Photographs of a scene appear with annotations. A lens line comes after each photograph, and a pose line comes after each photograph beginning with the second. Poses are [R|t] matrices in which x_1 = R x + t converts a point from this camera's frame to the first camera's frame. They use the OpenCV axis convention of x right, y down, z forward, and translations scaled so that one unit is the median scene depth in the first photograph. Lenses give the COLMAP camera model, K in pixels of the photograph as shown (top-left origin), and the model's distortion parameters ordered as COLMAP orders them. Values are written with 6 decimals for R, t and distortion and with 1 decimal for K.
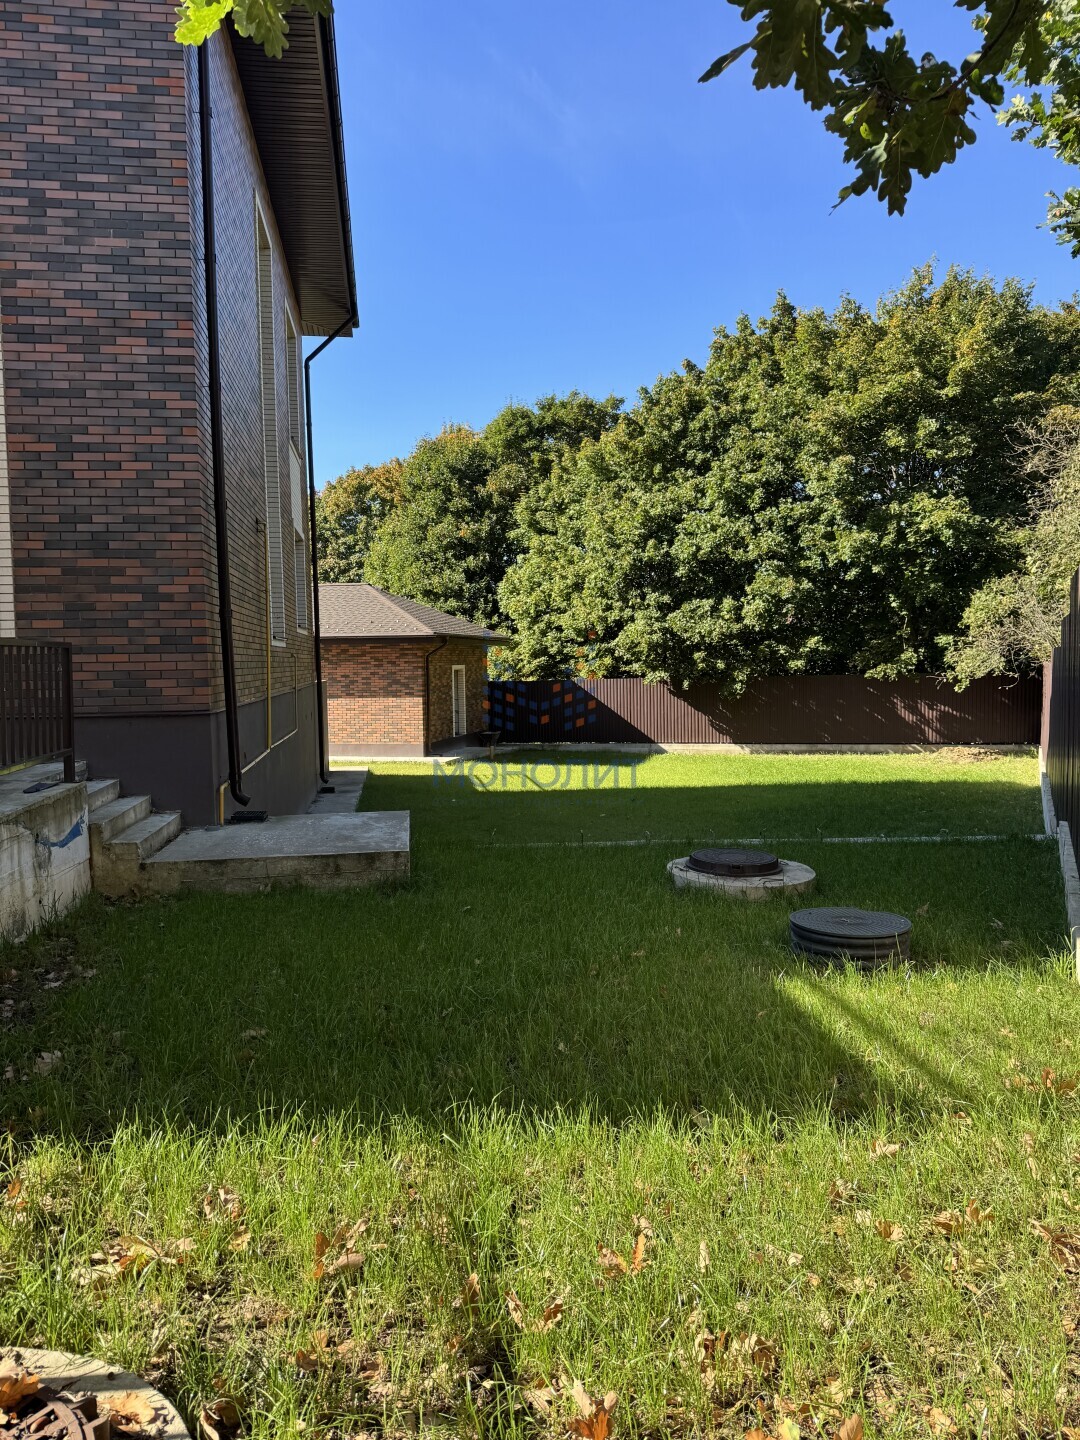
lens RADIAL K [[1016.0, 0, 544.0], [0, 1016.0, 723.8], [0, 0, 1]] dist [-0.001748, -0.011209]
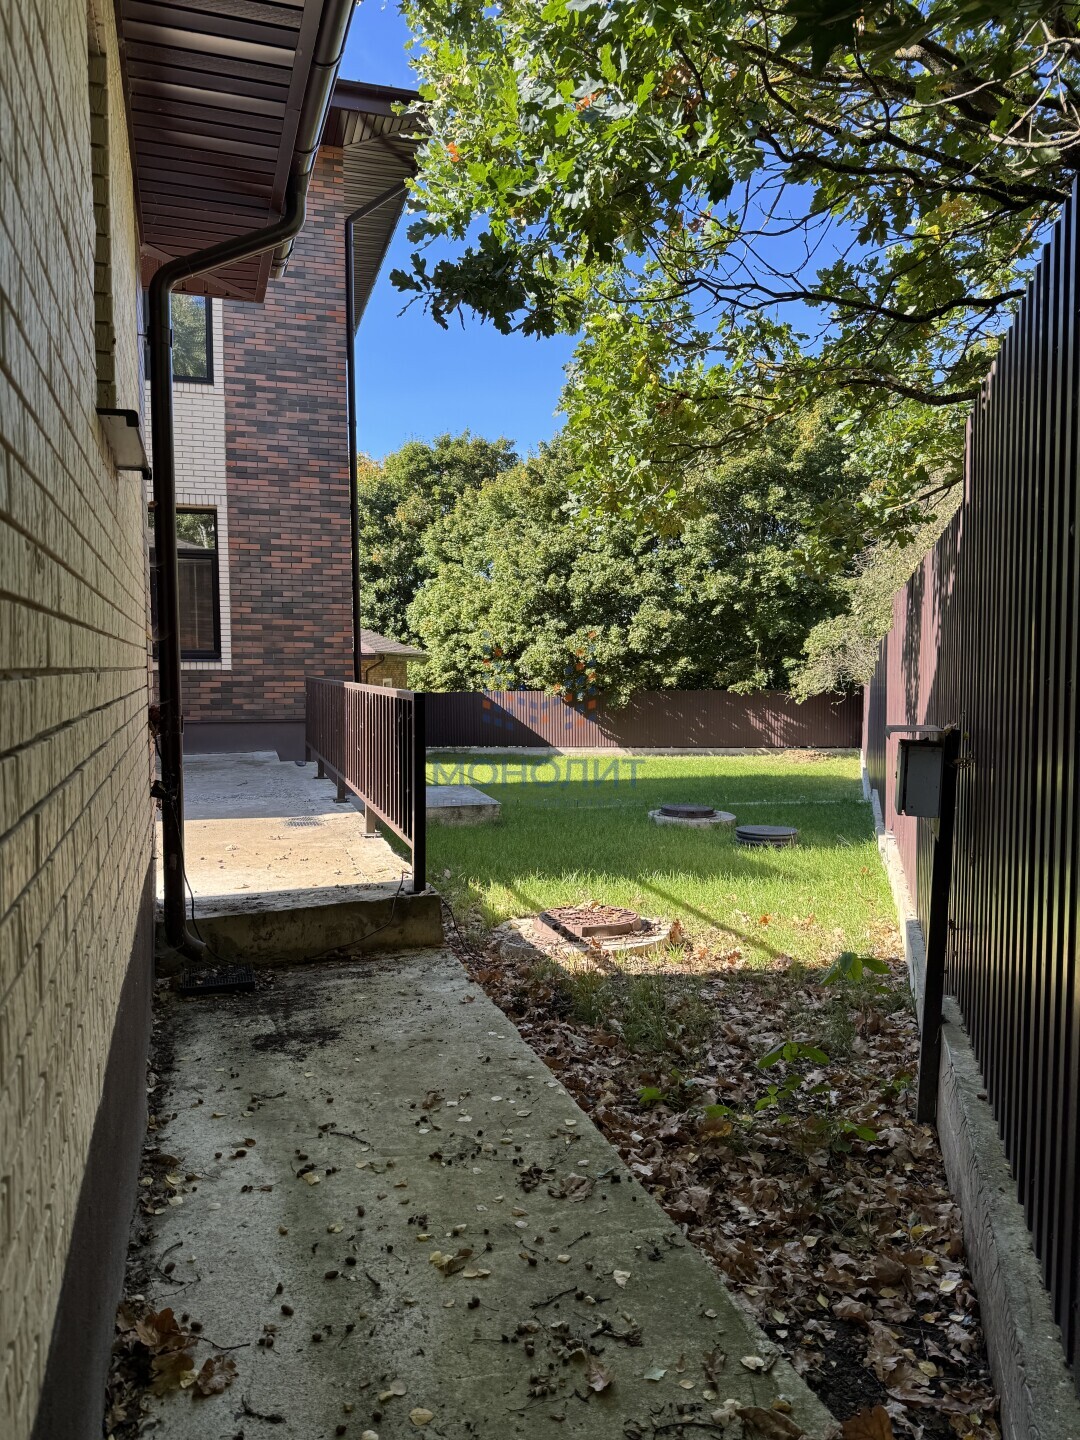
lens RADIAL K [[1016.0, 0, 549.2], [0, 1016.0, 720.6], [0, 0, 1]] dist [-0.001748, -0.011209]
pose [[0.987731, 0.007268, 0.155998, -0.085826], [-0.005703, 0.999929, -0.010478, 0.001380], [-0.156063, 0.009460, 0.987702, -0.176000]]
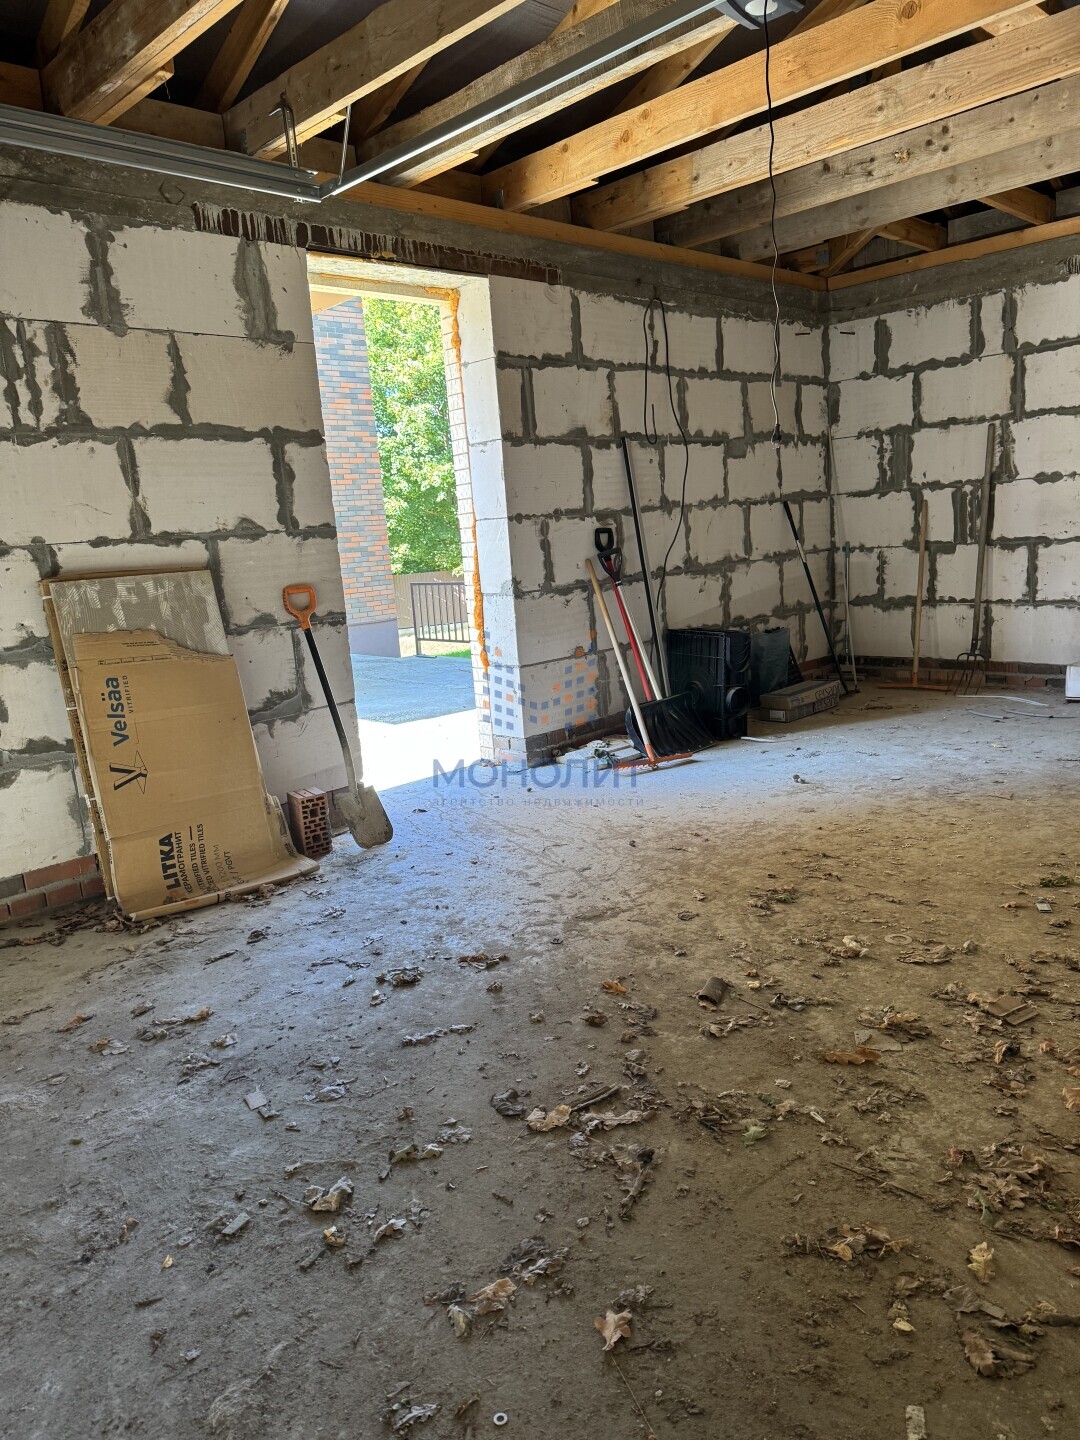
lens RADIAL K [[1016.0, 0, 543.8], [0, 1016.0, 714.2], [0, 0, 1]] dist [-0.001748, -0.011209]
pose [[0.825027, -0.141437, 0.547107, -0.338625], [0.090951, 0.988784, 0.118467, -0.010235], [-0.557726, -0.047979, 0.828637, -0.181228]]
